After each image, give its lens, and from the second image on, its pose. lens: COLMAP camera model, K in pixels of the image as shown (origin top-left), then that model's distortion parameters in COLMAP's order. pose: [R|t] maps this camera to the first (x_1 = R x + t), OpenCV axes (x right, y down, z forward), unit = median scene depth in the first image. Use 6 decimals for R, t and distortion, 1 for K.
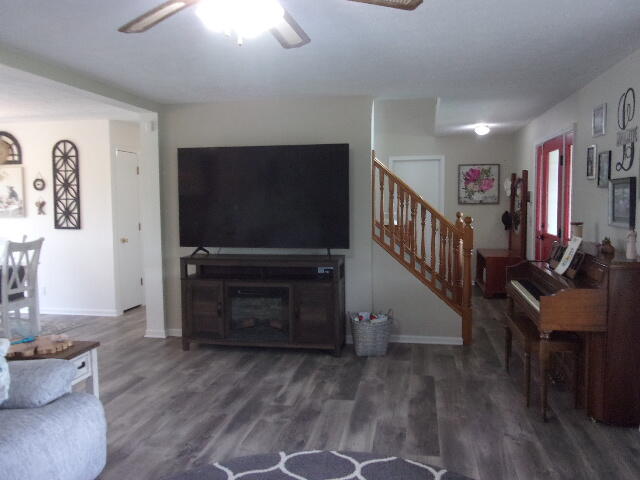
lens RADIAL K [[512.0, 0, 320.0], [0, 512.0, 240.0], [0, 0, 1]] dist [-0.012255, -0.010254]
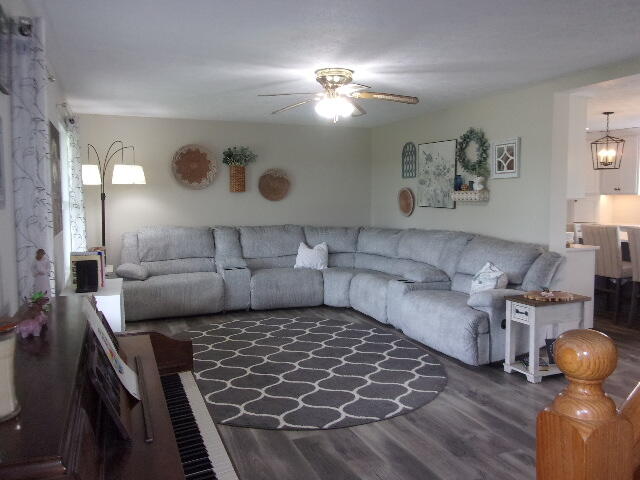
lens RADIAL K [[512.0, 0, 320.0], [0, 512.0, 240.0], [0, 0, 1]] dist [-0.012255, -0.010254]
pose [[-0.840805, 0.071303, -0.536621, 0.667075], [-0.008273, 0.989479, 0.144438, -0.131285], [0.541274, 0.125884, -0.831370, 1.709867]]
